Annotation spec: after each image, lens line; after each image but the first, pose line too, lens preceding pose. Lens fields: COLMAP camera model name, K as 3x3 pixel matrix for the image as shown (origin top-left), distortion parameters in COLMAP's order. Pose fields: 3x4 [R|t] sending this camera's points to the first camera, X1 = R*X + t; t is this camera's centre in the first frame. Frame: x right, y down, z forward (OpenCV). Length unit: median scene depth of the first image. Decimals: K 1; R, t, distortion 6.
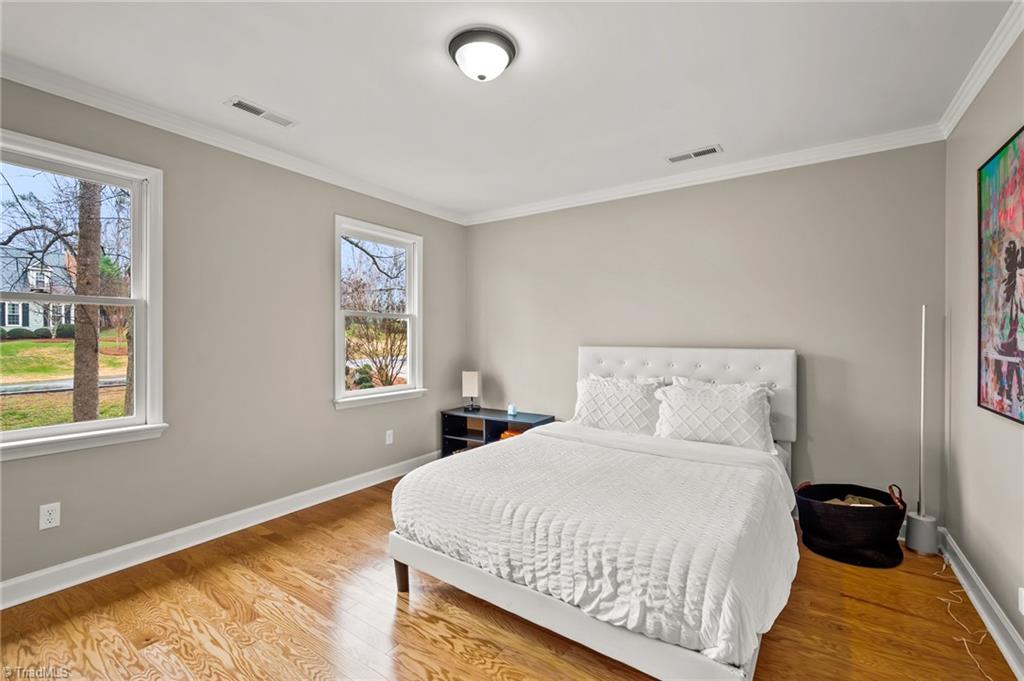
lens RADIAL K [[447.6, 0, 514.4], [0, 447.6, 337.8], [0, 0, 1]] dist [0.000641, -0.000653]
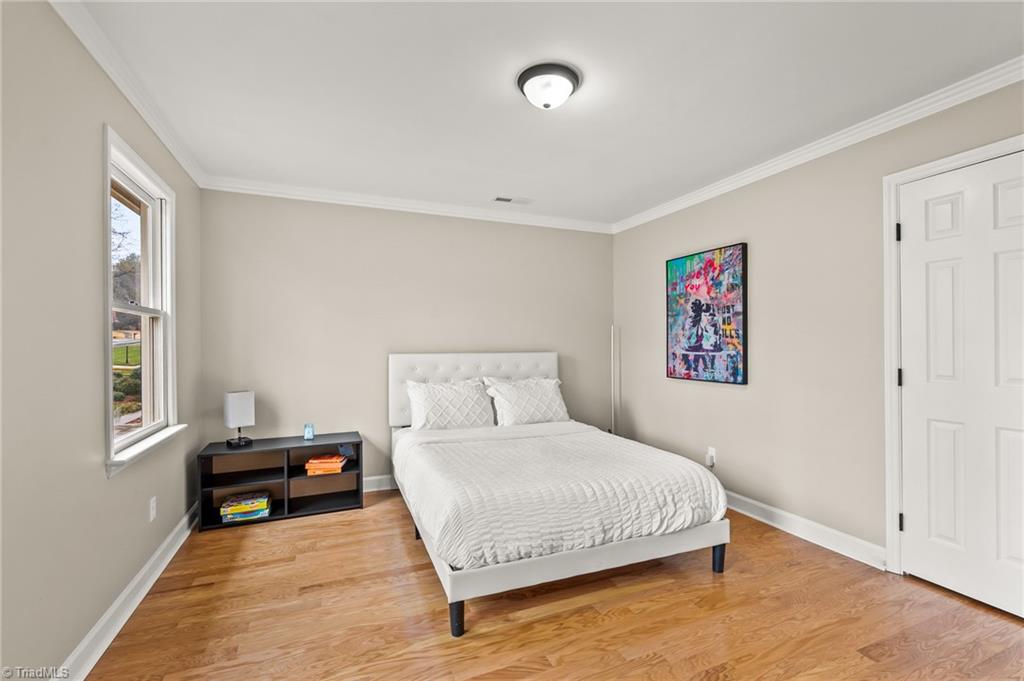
lens RADIAL K [[447.6, 0, 518.5], [0, 447.6, 342.1], [0, 0, 1]] dist [0.000641, -0.000653]
pose [[0.536852, -0.001884, 0.843674, -1.180483], [0.006646, 0.999976, -0.001996, -0.007845], [-0.843650, 0.006678, 0.536852, 0.541935]]
